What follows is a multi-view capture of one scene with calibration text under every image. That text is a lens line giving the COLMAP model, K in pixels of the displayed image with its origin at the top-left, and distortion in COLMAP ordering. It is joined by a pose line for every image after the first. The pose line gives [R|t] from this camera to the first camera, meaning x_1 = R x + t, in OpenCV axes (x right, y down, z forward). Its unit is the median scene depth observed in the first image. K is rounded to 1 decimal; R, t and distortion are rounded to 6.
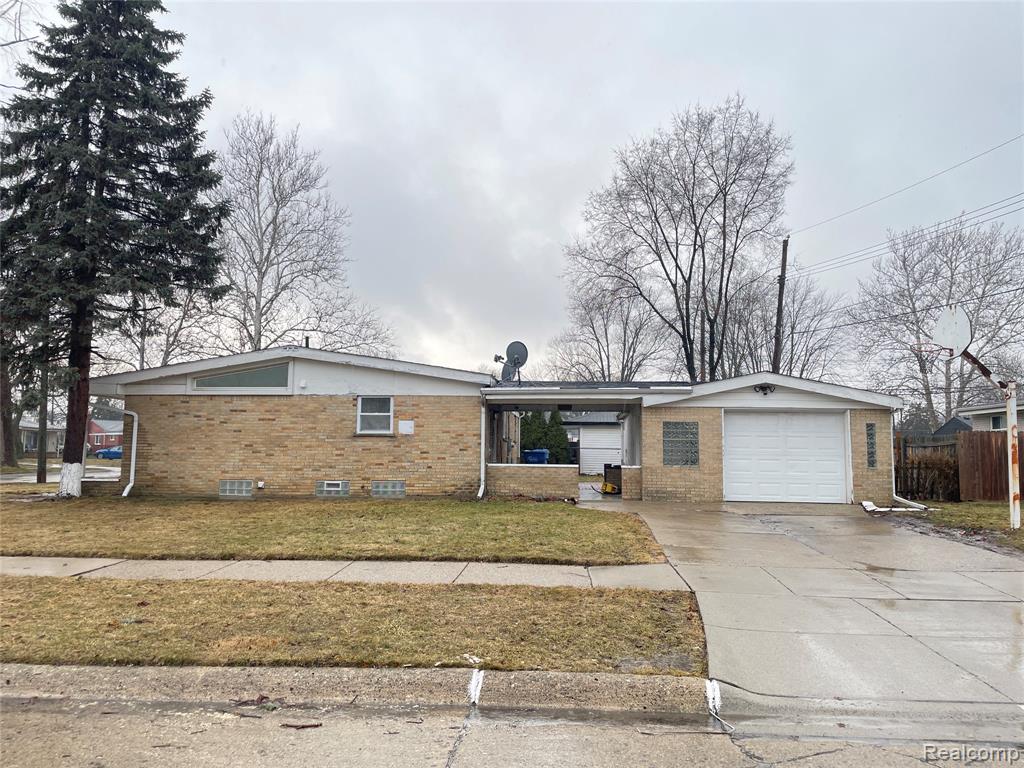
lens RADIAL K [[768.4, 0, 515.0], [0, 768.4, 376.8], [0, 0, 1]] dist [0.083020, -0.103974]
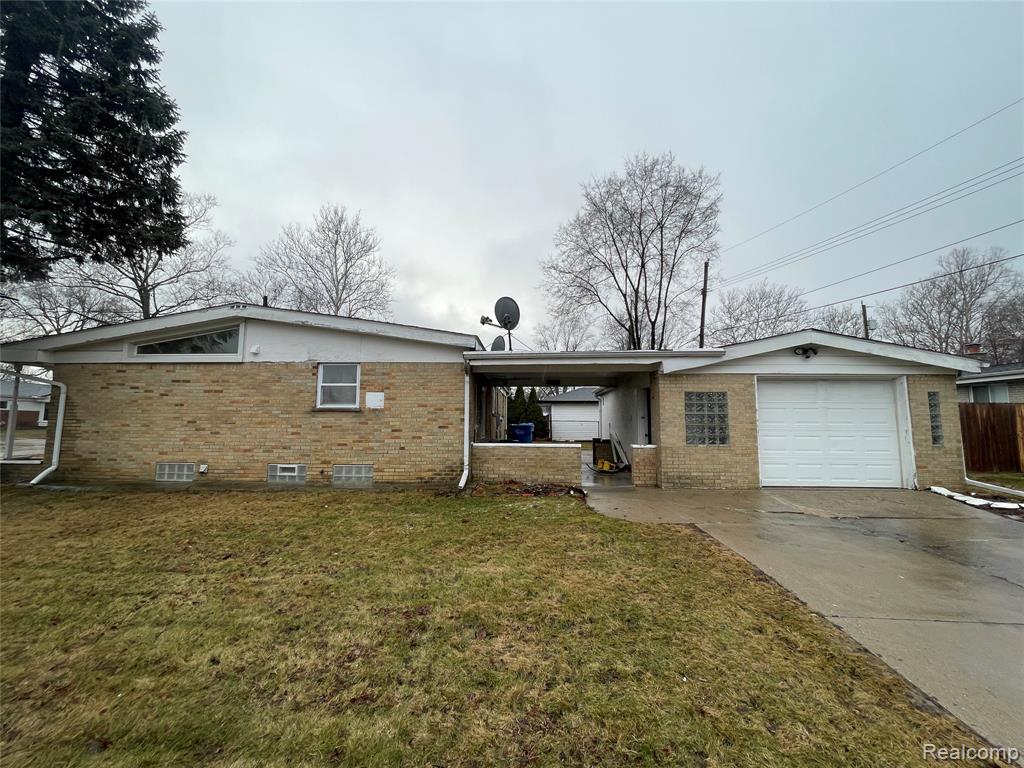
lens RADIAL K [[411.5, 0, 509.9], [0, 411.5, 380.8], [0, 0, 1]] dist [-0.005277, 0.000504]
pose [[0.999751, -0.002536, 0.022174, -0.004771], [0.002542, 0.999997, -0.000247, 0.044593], [-0.022173, 0.000304, 0.999754, 0.542873]]
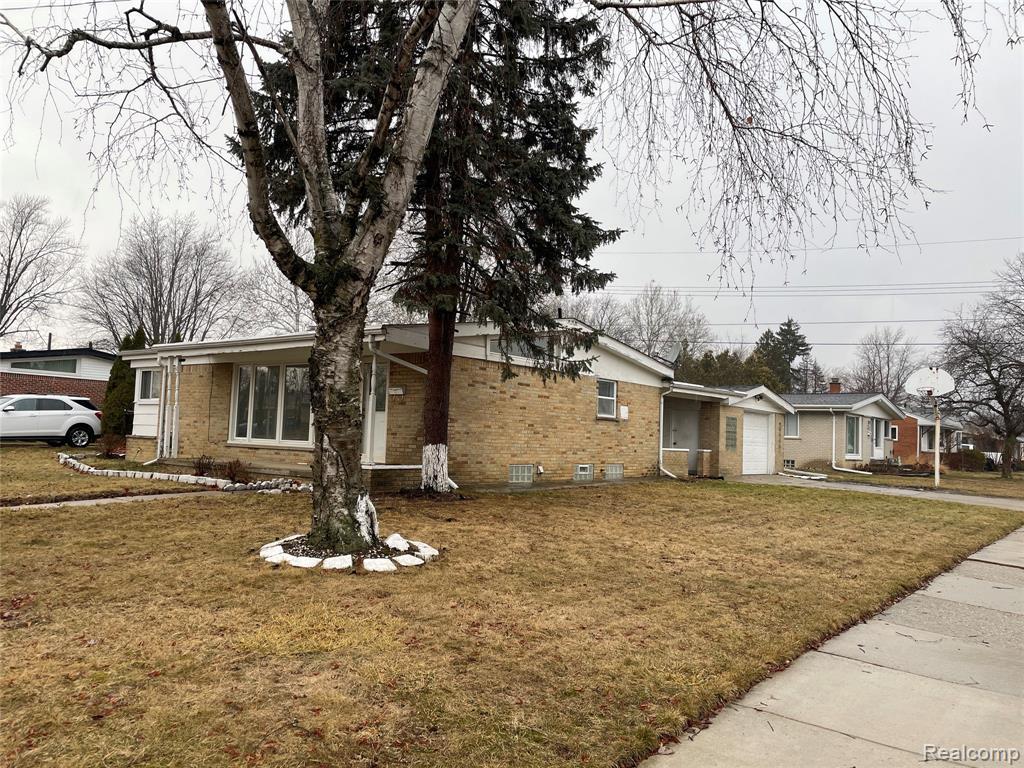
lens RADIAL K [[768.4, 0, 512.0], [0, 768.4, 380.2], [0, 0, 1]] dist [0.083020, -0.103974]
pose [[0.571194, 0.072499, 0.817607, -1.066465], [-0.121360, 0.992603, -0.003233, 0.043541], [-0.811794, -0.097378, 0.575767, 0.522465]]
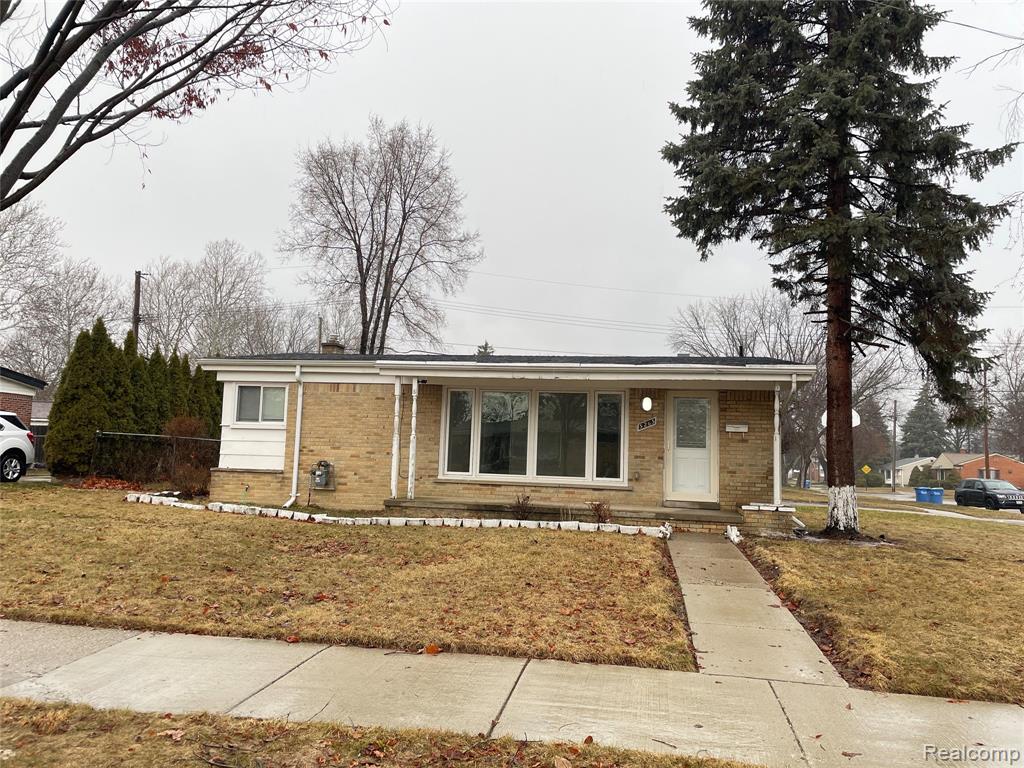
lens RADIAL K [[768.4, 0, 512.8], [0, 768.4, 386.5], [0, 0, 1]] dist [0.083020, -0.103974]
pose [[0.121857, 0.092779, 0.988202, -1.278045], [-0.142399, 0.986956, -0.075103, 0.112810], [-0.982280, -0.131567, 0.133479, 1.170616]]
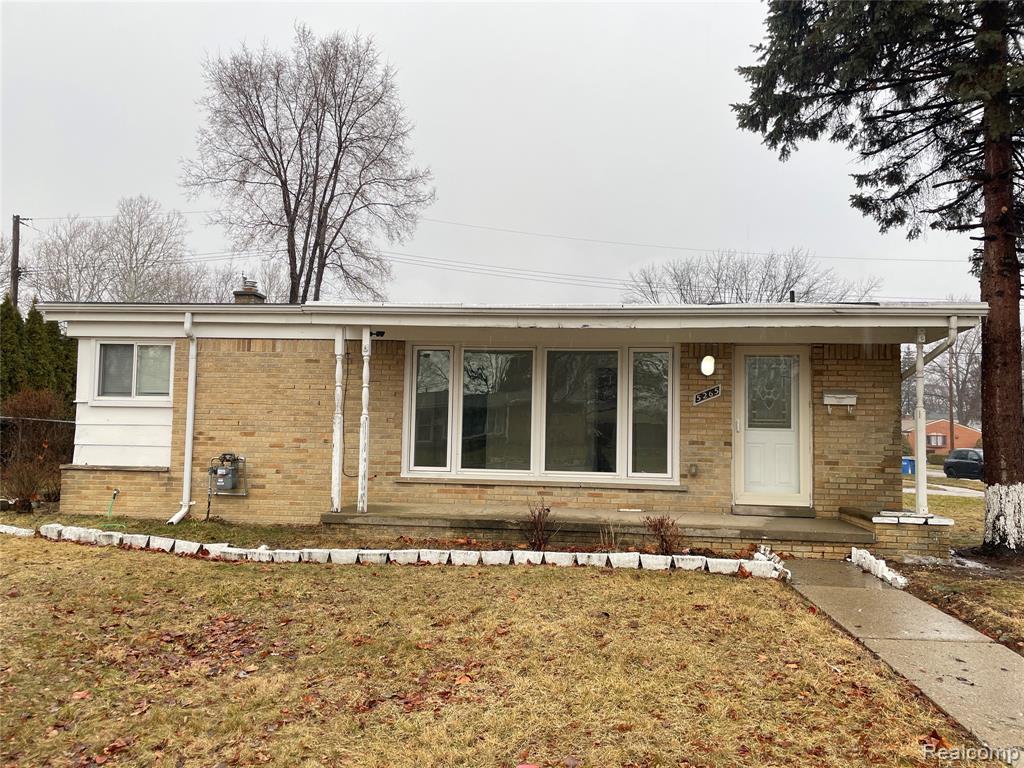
lens RADIAL K [[768.4, 0, 512.8], [0, 768.4, 384.7], [0, 0, 1]] dist [0.083020, -0.103974]
pose [[0.043280, 0.055787, 0.997504, -1.035148], [-0.130072, 0.990256, -0.049738, 0.109998], [-0.990560, -0.127594, 0.050114, 1.243416]]
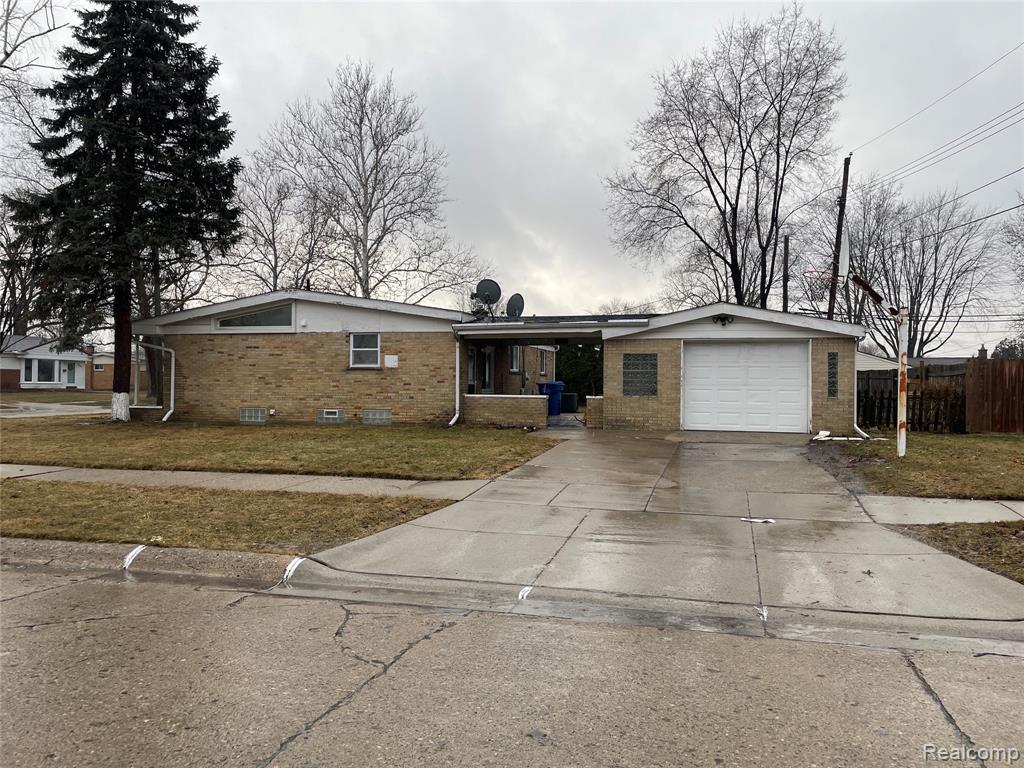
lens RADIAL K [[768.4, 0, 514.1], [0, 768.4, 378.4], [0, 0, 1]] dist [0.083020, -0.103974]
pose [[0.980564, -0.003885, -0.196163, 0.241417], [0.020936, 0.996167, 0.084925, 0.000743], [0.195081, -0.087381, 0.976887, -0.036804]]
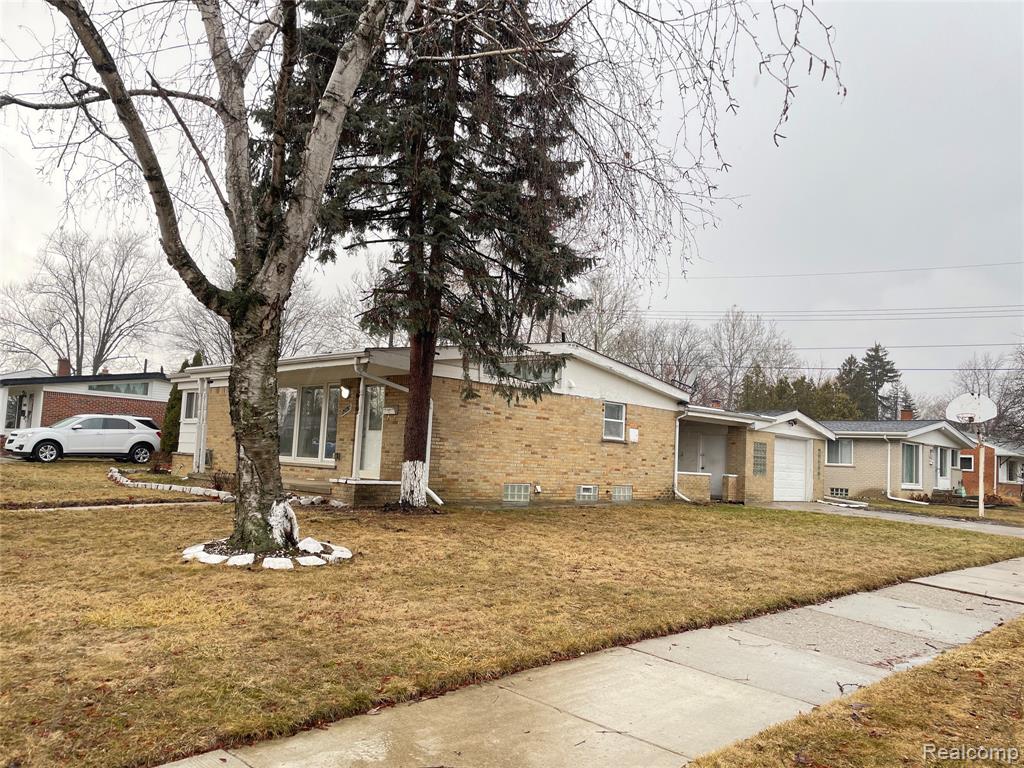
lens RADIAL K [[768.4, 0, 520.6], [0, 768.4, 387.3], [0, 0, 1]] dist [0.083020, -0.103974]
pose [[0.651607, 0.095112, 0.752570, -1.027074], [-0.127238, 0.991756, -0.015173, 0.035951], [-0.747809, -0.085869, 0.658337, 0.423277]]
